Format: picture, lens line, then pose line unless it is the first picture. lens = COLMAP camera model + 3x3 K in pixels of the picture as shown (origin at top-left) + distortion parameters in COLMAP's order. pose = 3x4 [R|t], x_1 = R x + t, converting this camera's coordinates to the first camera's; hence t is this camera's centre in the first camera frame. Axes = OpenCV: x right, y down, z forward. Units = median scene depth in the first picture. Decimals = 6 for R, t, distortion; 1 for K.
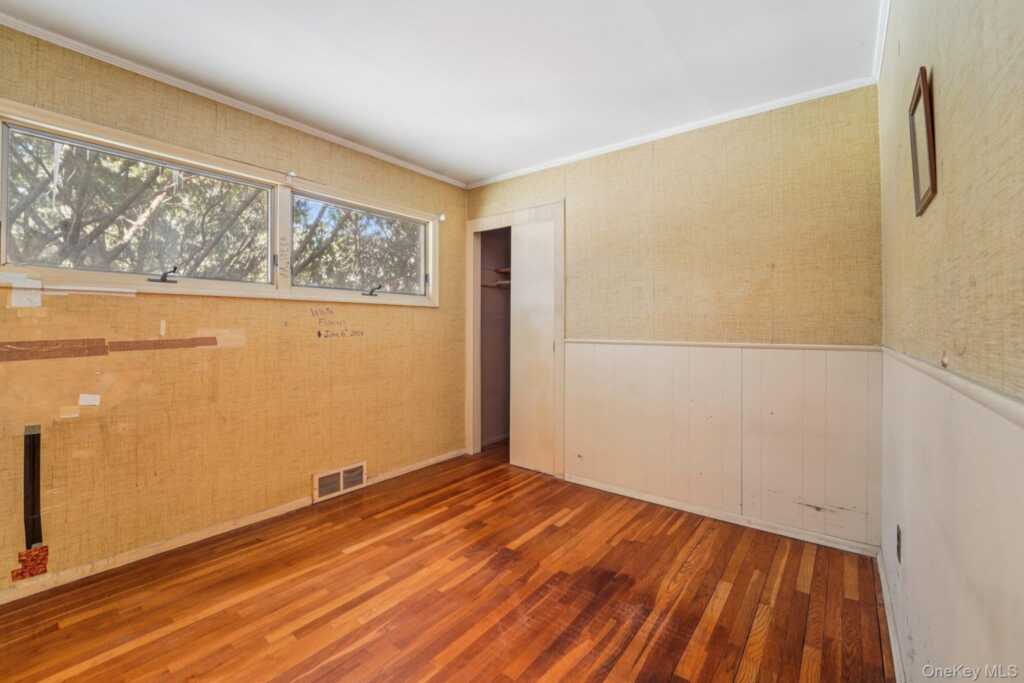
lens RADIAL K [[420.6, 0, 514.8], [0, 420.6, 322.1], [0, 0, 1]] dist [-0.019933, -0.002355]
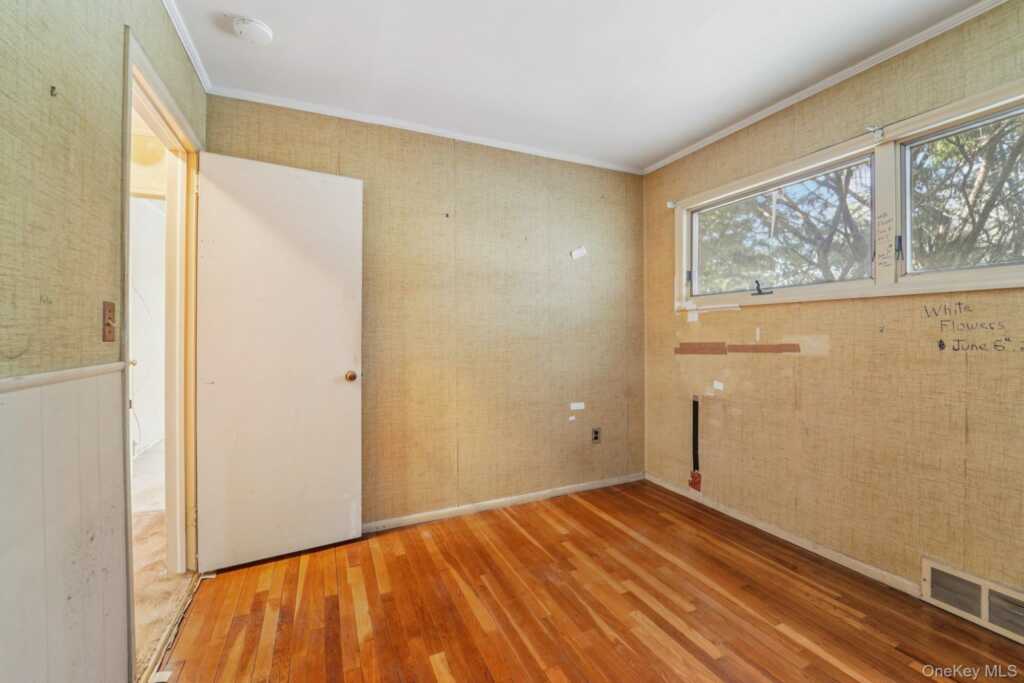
lens RADIAL K [[420.6, 0, 512.6], [0, 420.6, 338.2], [0, 0, 1]] dist [-0.019933, -0.002355]
pose [[-0.461369, 0.010940, -0.887141, 0.498493], [0.012425, 0.999906, 0.005869, 0.008978], [0.887121, -0.008315, -0.461462, 0.931035]]
